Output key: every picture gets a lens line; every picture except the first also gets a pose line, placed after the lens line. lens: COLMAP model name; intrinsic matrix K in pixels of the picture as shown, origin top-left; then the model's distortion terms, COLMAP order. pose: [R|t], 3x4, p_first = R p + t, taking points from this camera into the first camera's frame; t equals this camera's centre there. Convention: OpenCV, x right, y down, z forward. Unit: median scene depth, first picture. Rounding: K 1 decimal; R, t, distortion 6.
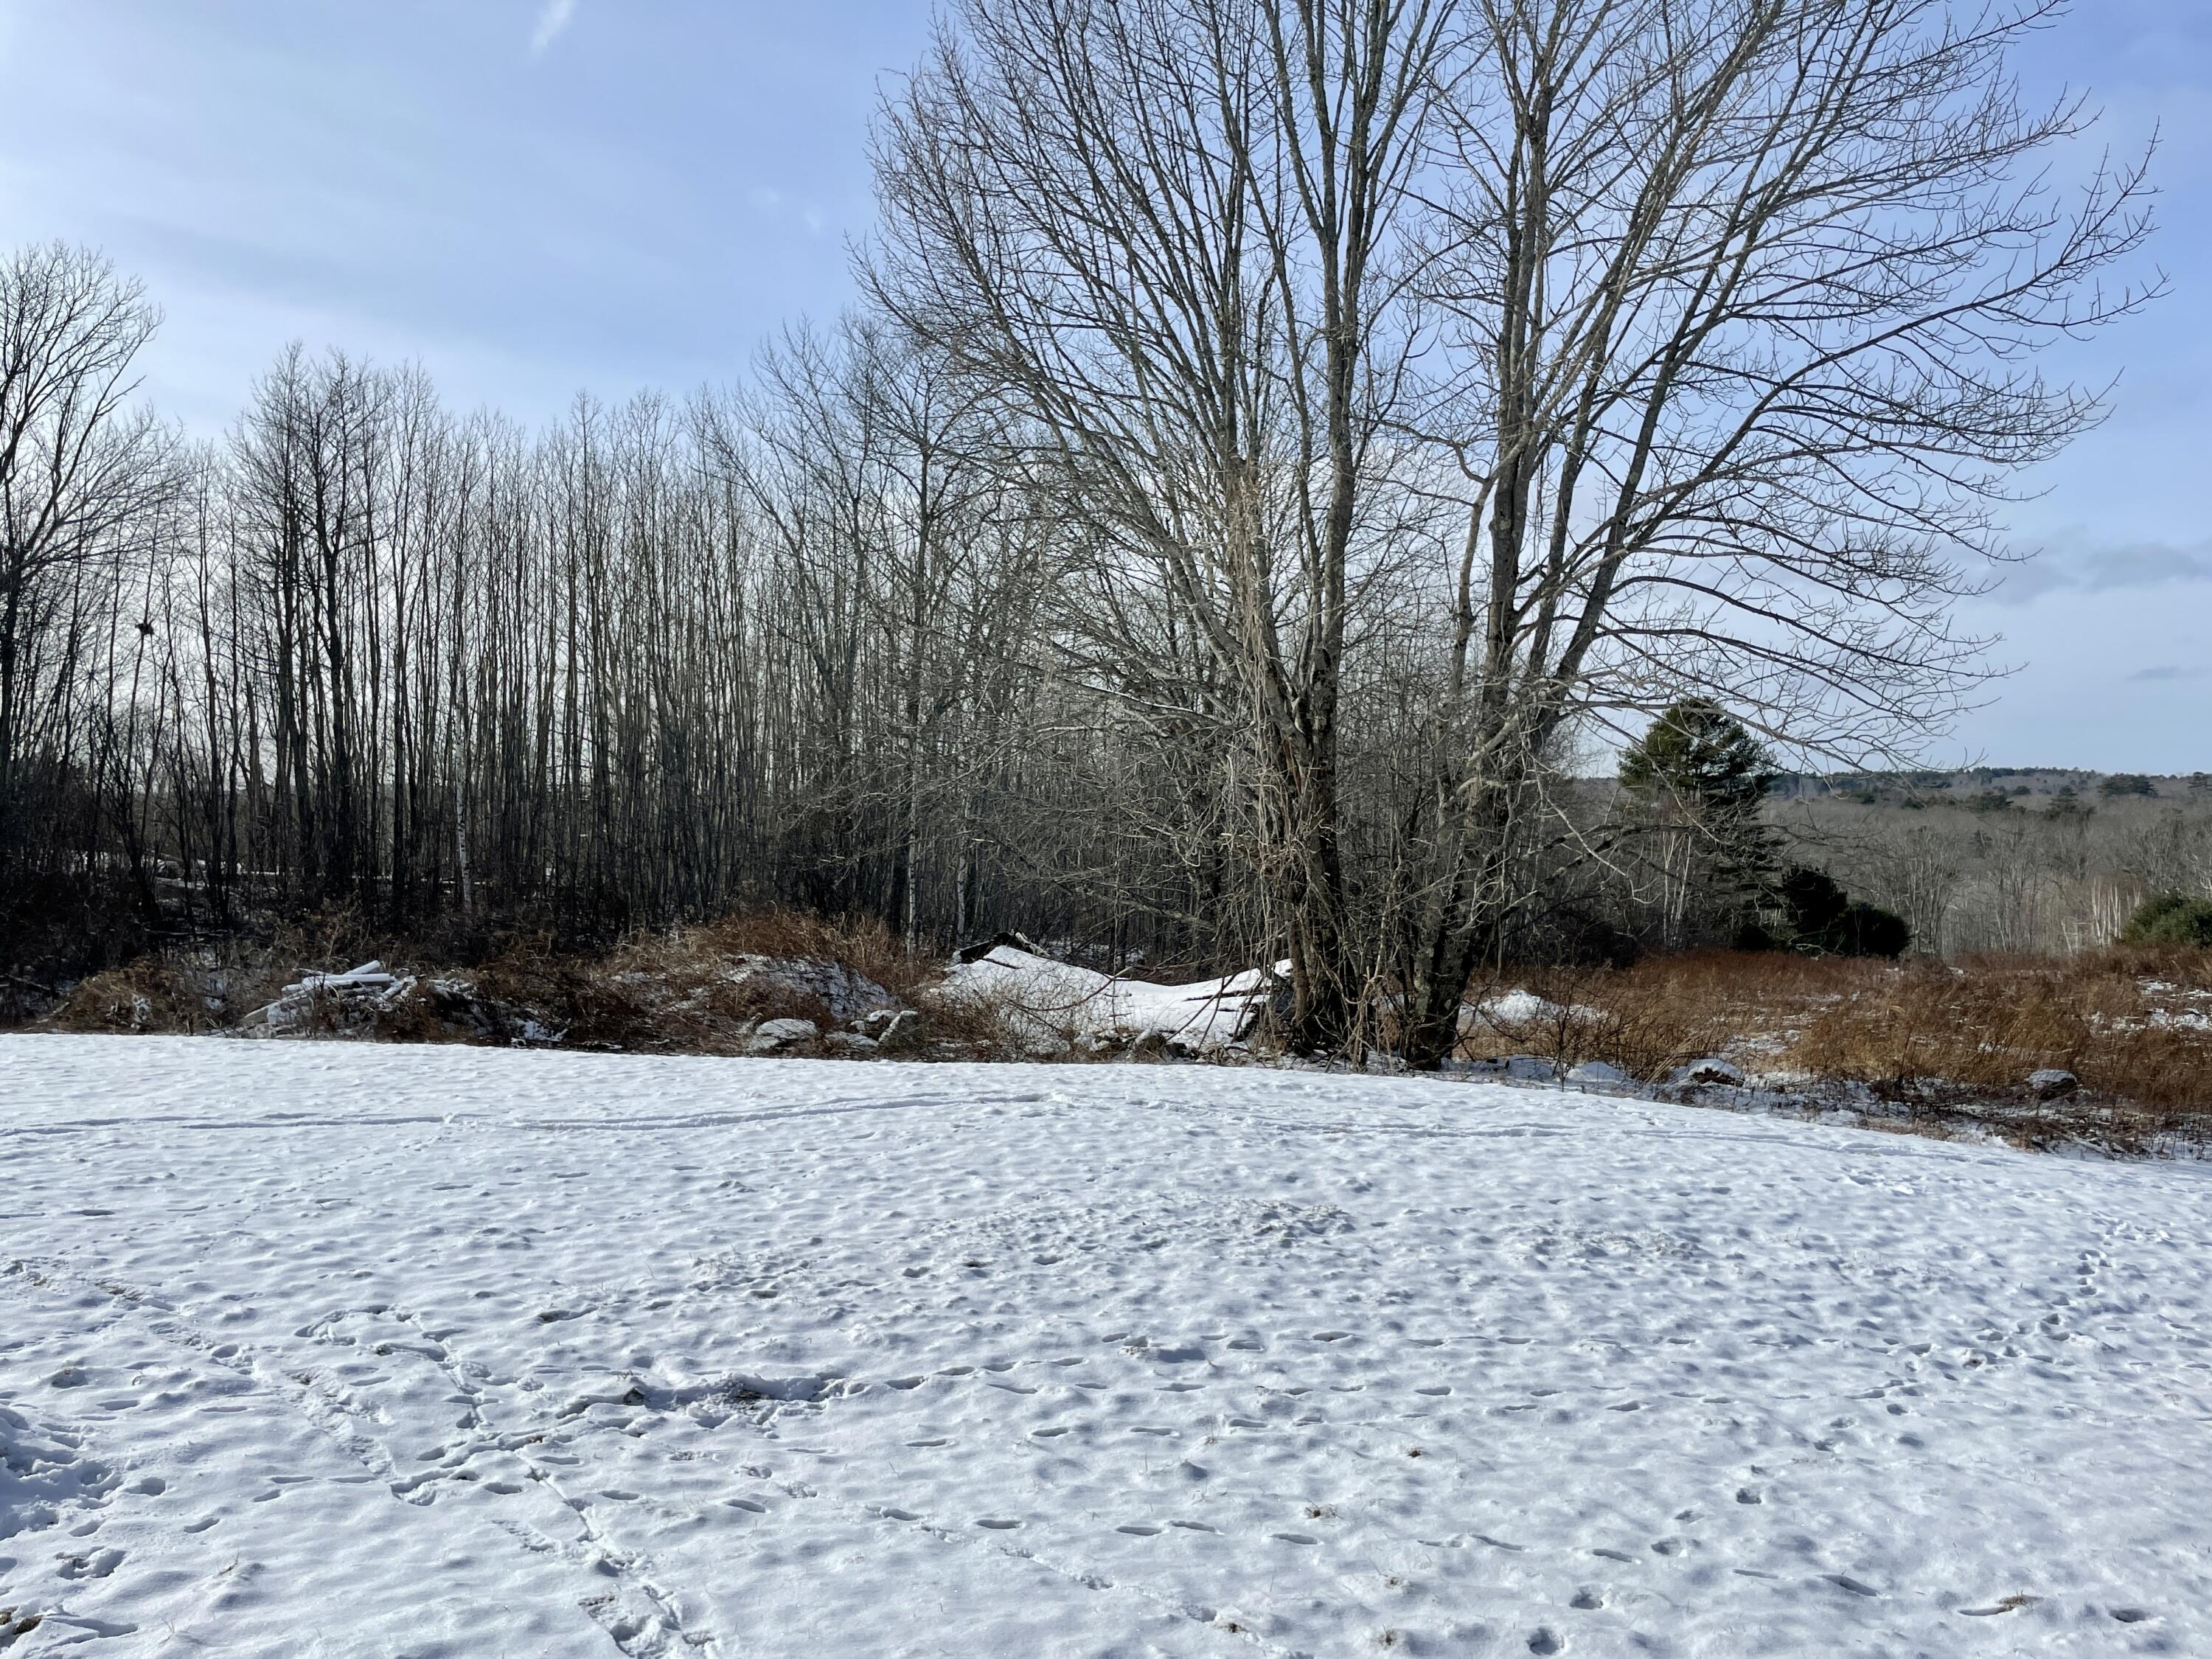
lens RADIAL K [[1679.2, 0, 1100.1], [0, 1679.2, 808.2], [0, 0, 1]] dist [0.099290, -0.132555]
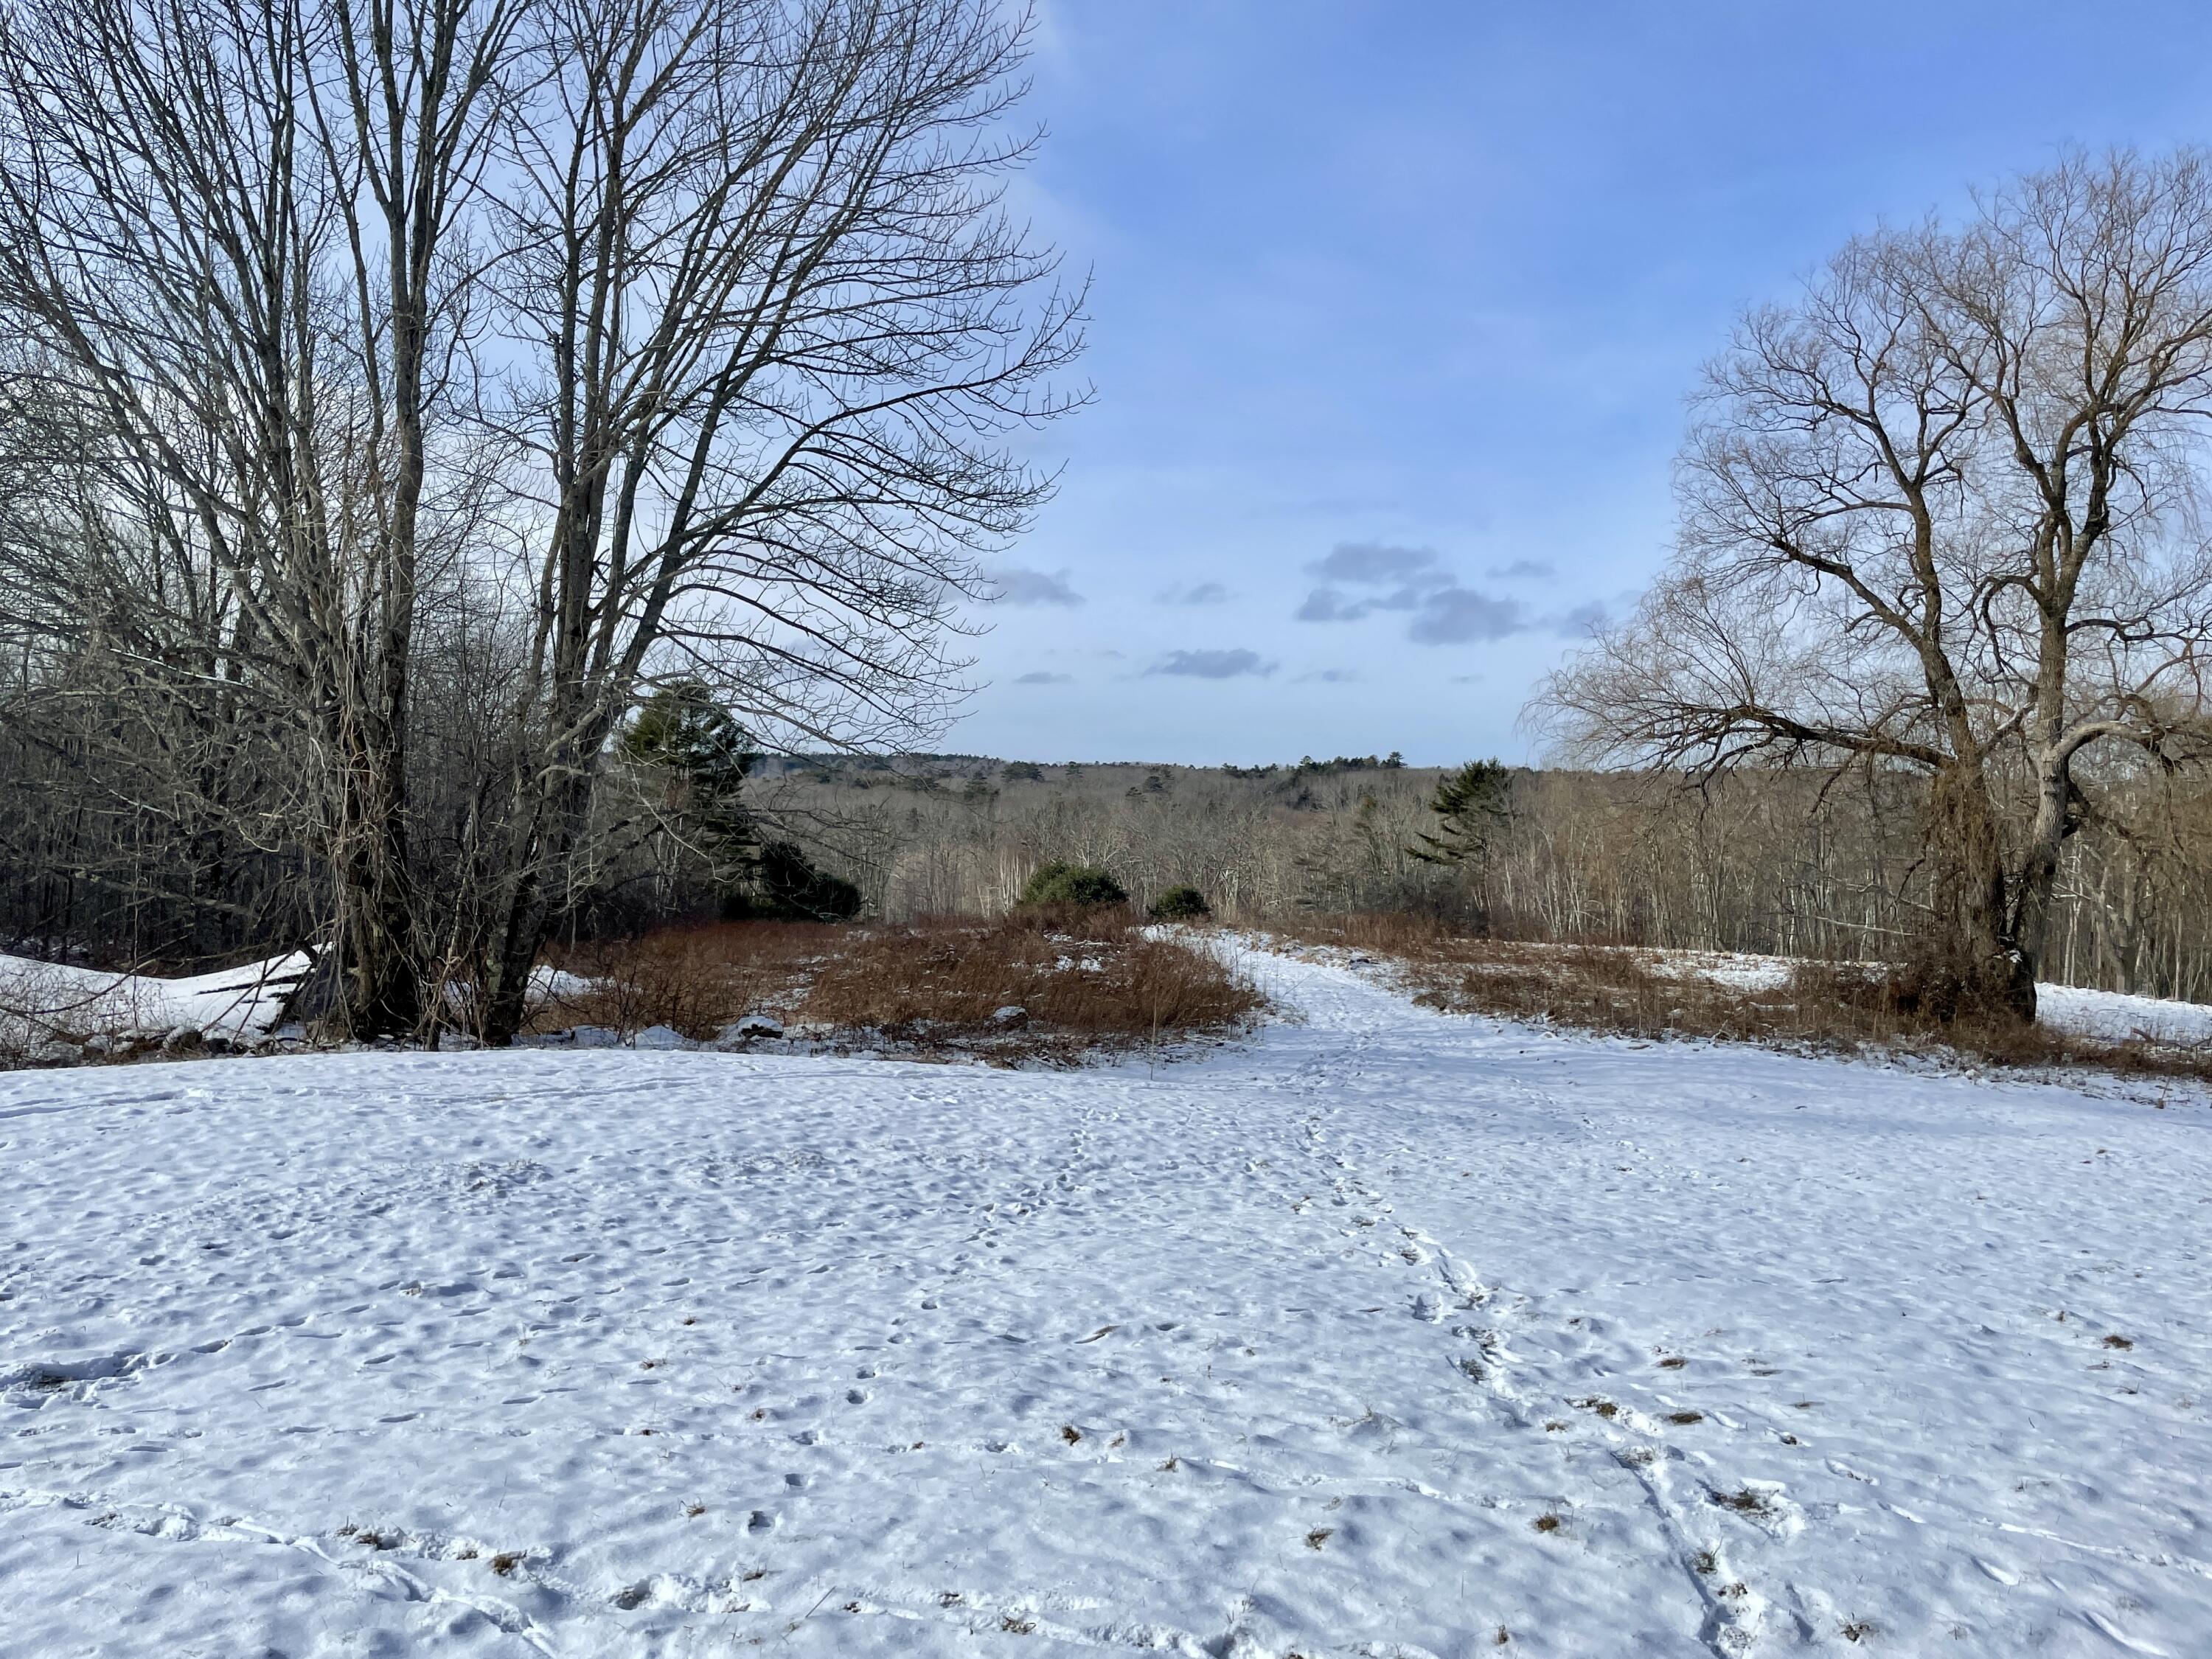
lens RADIAL K [[1679.2, 0, 1100.1], [0, 1679.2, 808.2], [0, 0, 1]] dist [0.099290, -0.132555]
pose [[0.830552, 0.009402, 0.556862, -0.142631], [-0.018465, 0.999773, 0.010661, -0.015024], [-0.556636, -0.019137, 0.830536, -0.120531]]
